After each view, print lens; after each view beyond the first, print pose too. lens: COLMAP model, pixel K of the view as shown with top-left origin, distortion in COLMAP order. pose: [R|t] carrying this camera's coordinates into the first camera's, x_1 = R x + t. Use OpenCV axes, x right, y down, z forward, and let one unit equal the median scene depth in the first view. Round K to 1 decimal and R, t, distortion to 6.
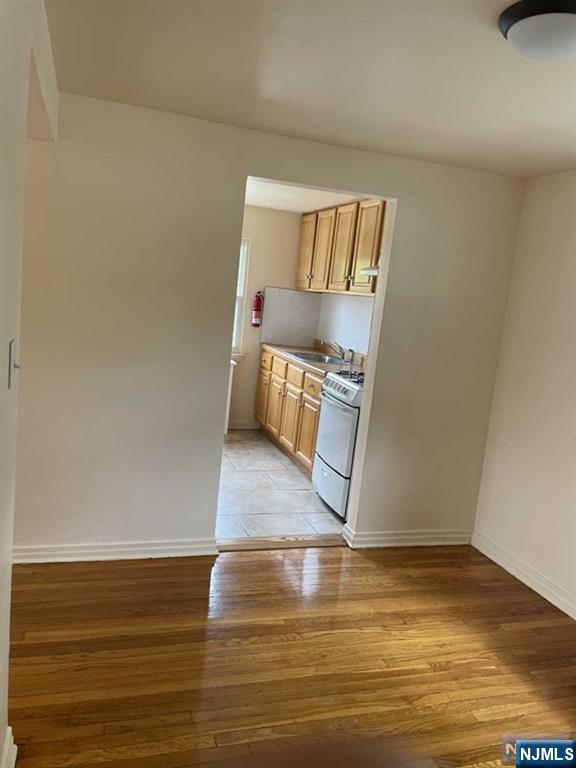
lens RADIAL K [[573.1, 0, 286.2], [0, 573.1, 382.4], [0, 0, 1]] dist [0.090758, -0.106214]
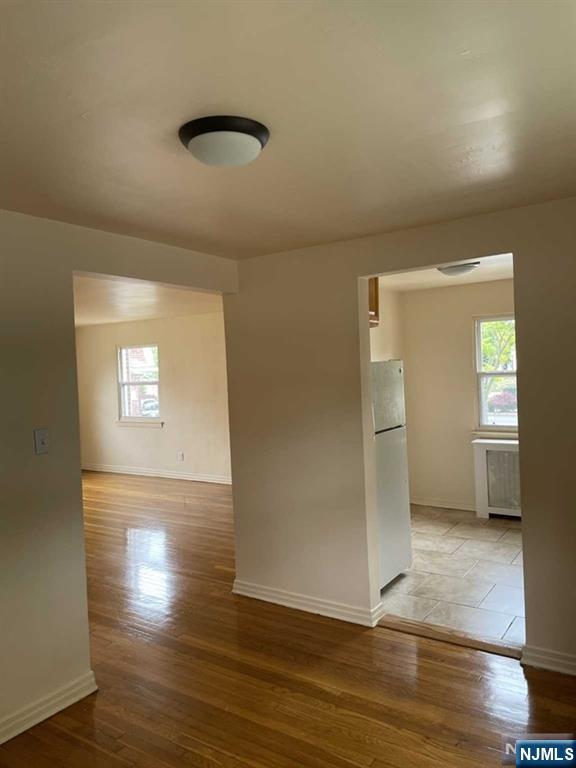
lens RADIAL K [[573.1, 0, 286.2], [0, 573.1, 382.4], [0, 0, 1]] dist [0.090758, -0.106214]
pose [[0.608128, -0.111747, -0.785934, 0.675604], [-0.014576, 0.988304, -0.151799, 0.025060], [0.793705, 0.103768, 0.599386, 0.214563]]
